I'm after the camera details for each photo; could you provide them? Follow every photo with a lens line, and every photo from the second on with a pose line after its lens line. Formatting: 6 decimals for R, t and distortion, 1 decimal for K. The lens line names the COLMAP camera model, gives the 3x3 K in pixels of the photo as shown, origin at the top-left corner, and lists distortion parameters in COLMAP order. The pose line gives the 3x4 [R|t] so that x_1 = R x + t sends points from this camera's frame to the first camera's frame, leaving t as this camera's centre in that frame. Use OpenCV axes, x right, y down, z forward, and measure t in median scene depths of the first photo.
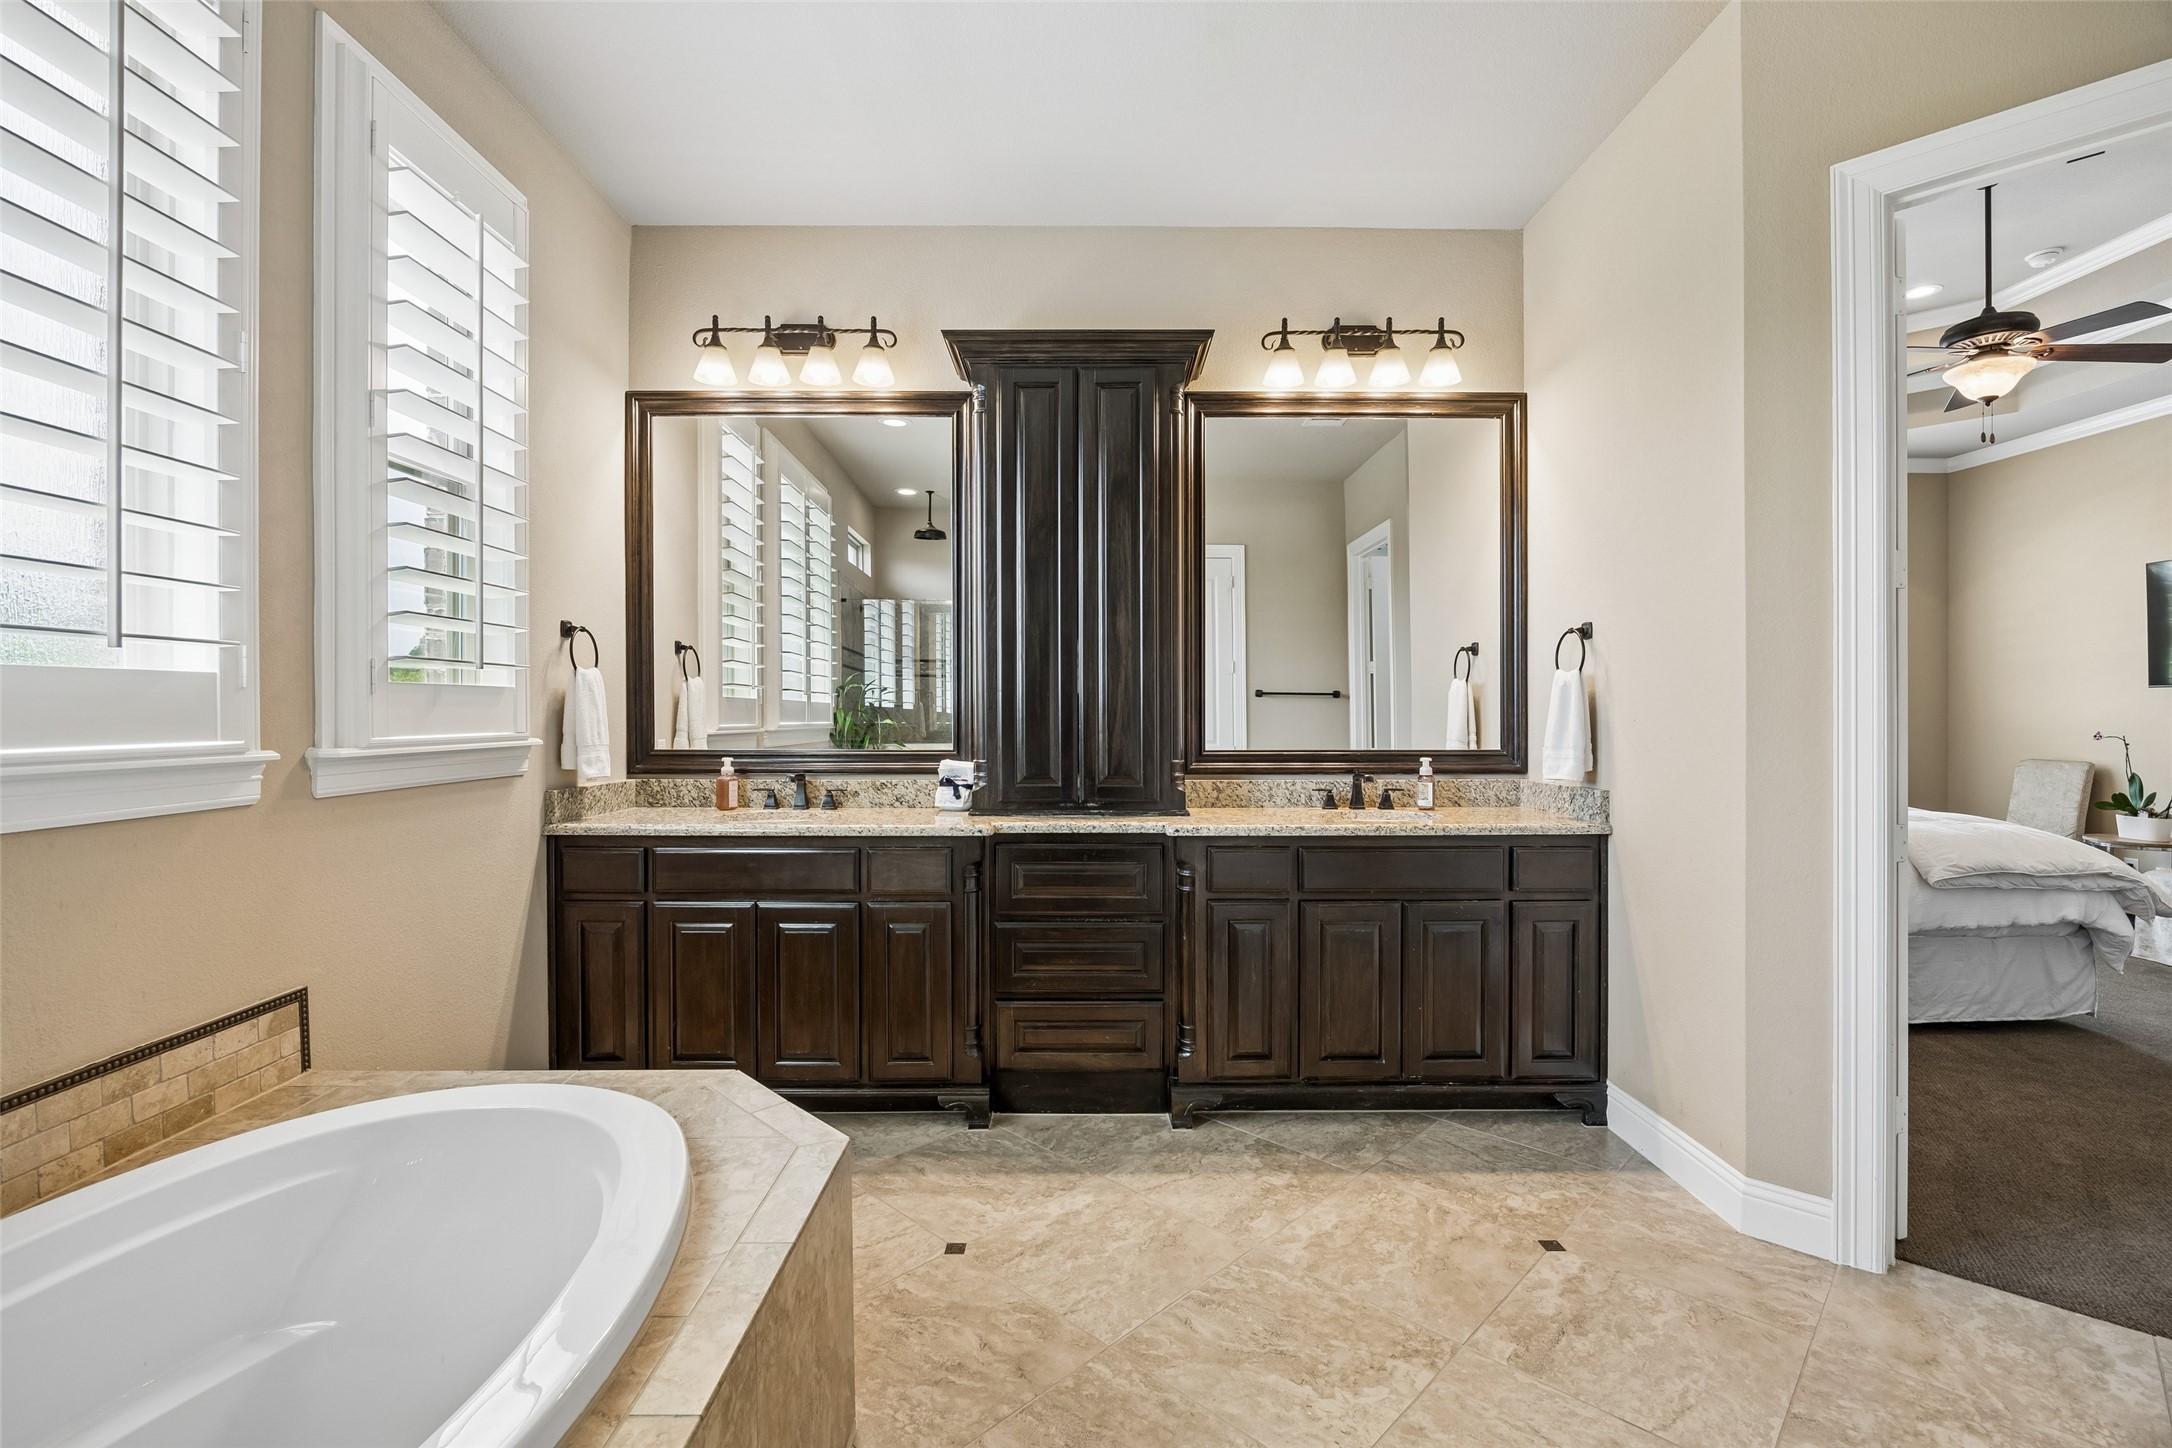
lens RADIAL K [[930.6, 0, 1093.6], [0, 930.6, 722.1], [0, 0, 1]] dist [-0.023249, 0.001407]
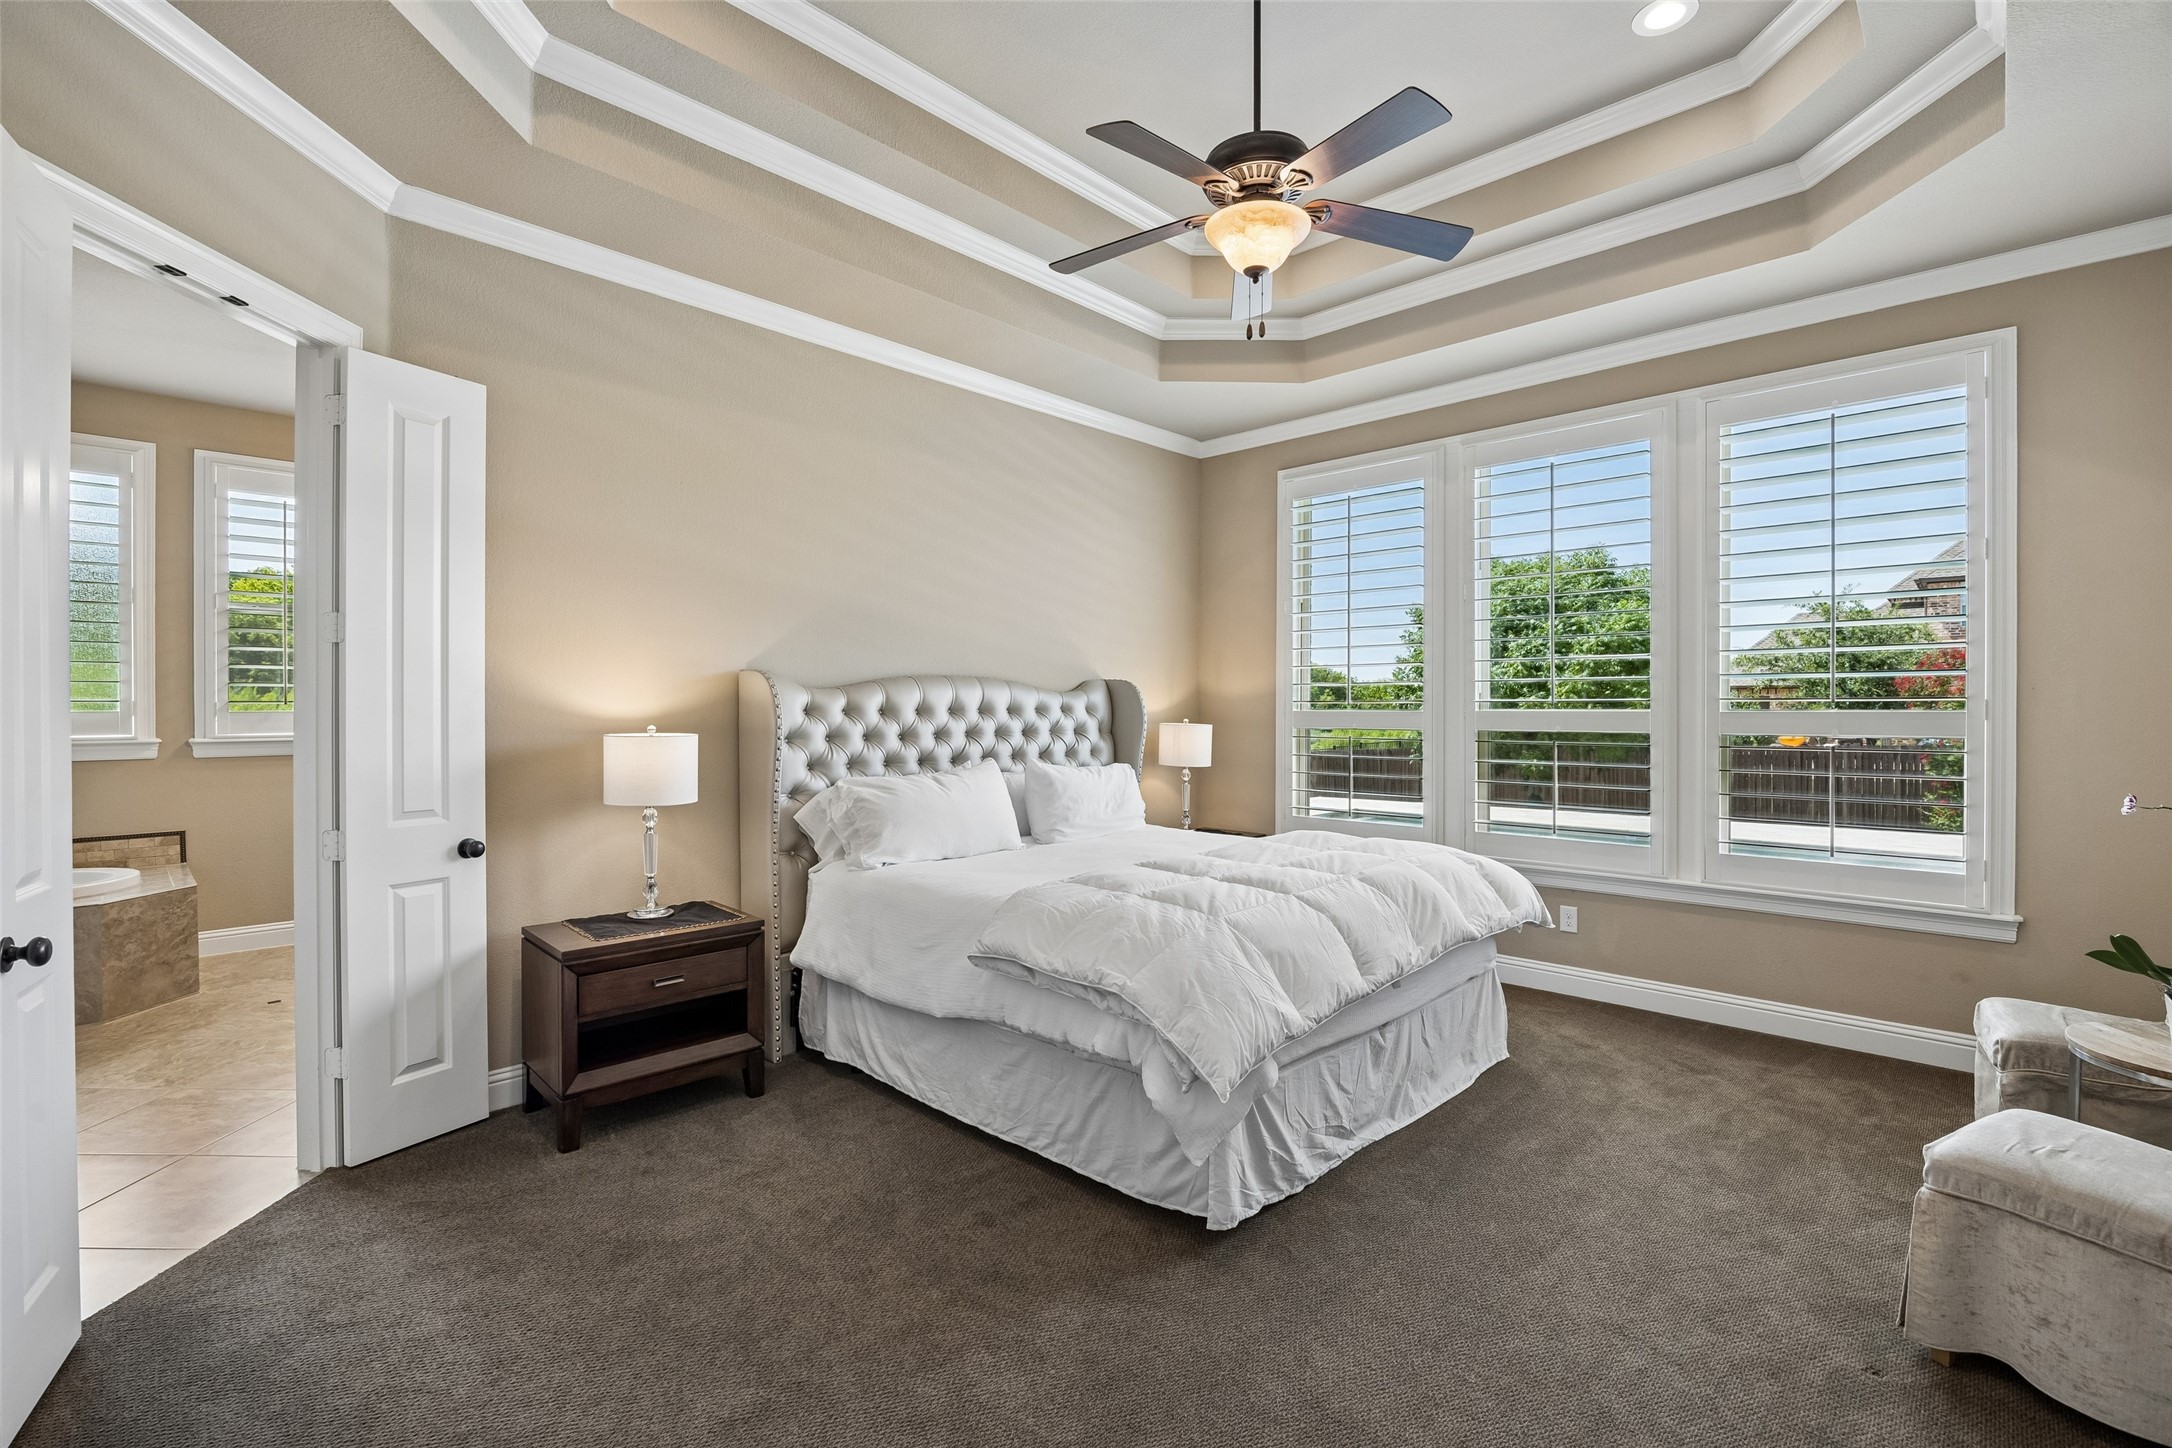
lens RADIAL K [[930.6, 0, 1085.7], [0, 930.6, 718.6], [0, 0, 1]] dist [-0.023249, 0.001407]
pose [[0.721637, 0.003534, -0.692263, 2.763858], [-0.006069, 0.999981, -0.001221, -0.038718], [0.692246, 0.005083, 0.721644, 0.909834]]
